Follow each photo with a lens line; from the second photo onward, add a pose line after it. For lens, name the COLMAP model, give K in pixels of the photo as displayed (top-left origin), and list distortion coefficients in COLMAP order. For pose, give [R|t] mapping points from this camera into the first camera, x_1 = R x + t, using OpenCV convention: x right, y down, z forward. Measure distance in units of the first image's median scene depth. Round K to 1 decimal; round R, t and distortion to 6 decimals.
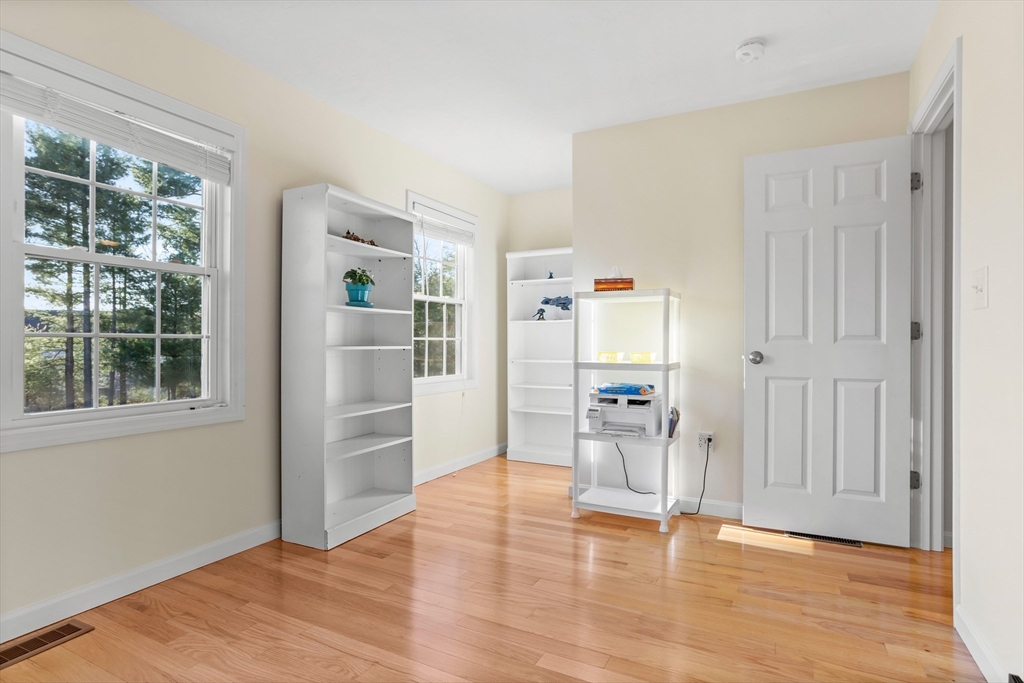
lens RADIAL K [[523.9, 0, 512.0], [0, 523.9, 341.5], [0, 0, 1]] dist [-0.001121, 0.000664]
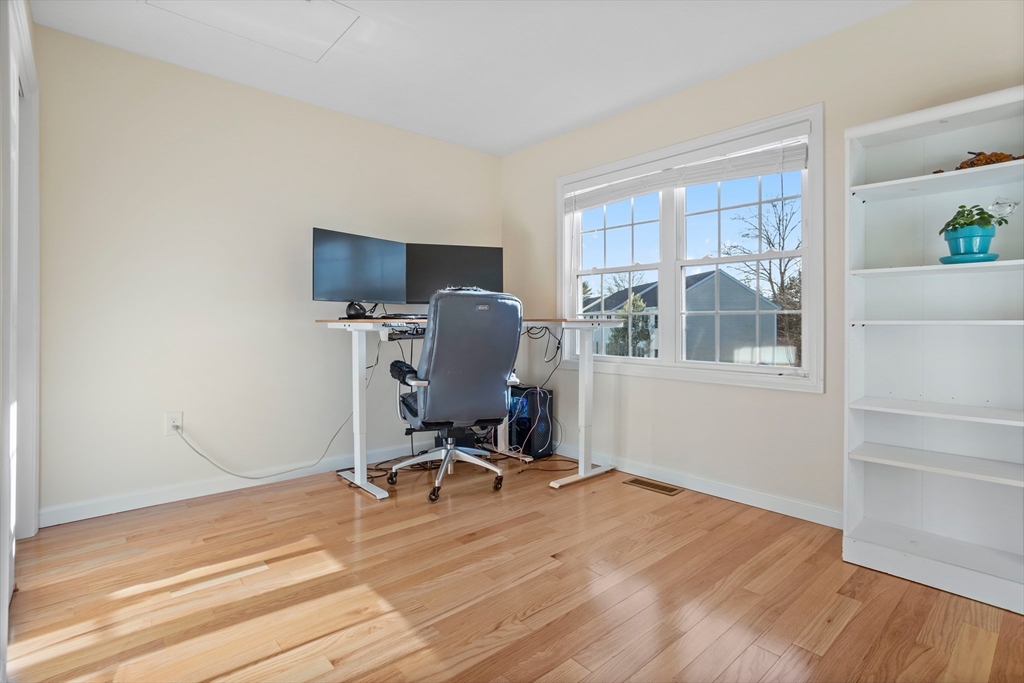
lens RADIAL K [[508.9, 0, 510.7], [0, 508.9, 334.7], [0, 0, 1]] dist [-0.052976, 0.042652]
pose [[-0.347620, 0.024904, -0.937305, 0.702562], [0.004118, 0.999678, 0.025034, 0.011482], [0.937626, 0.004843, -0.347611, 0.925110]]
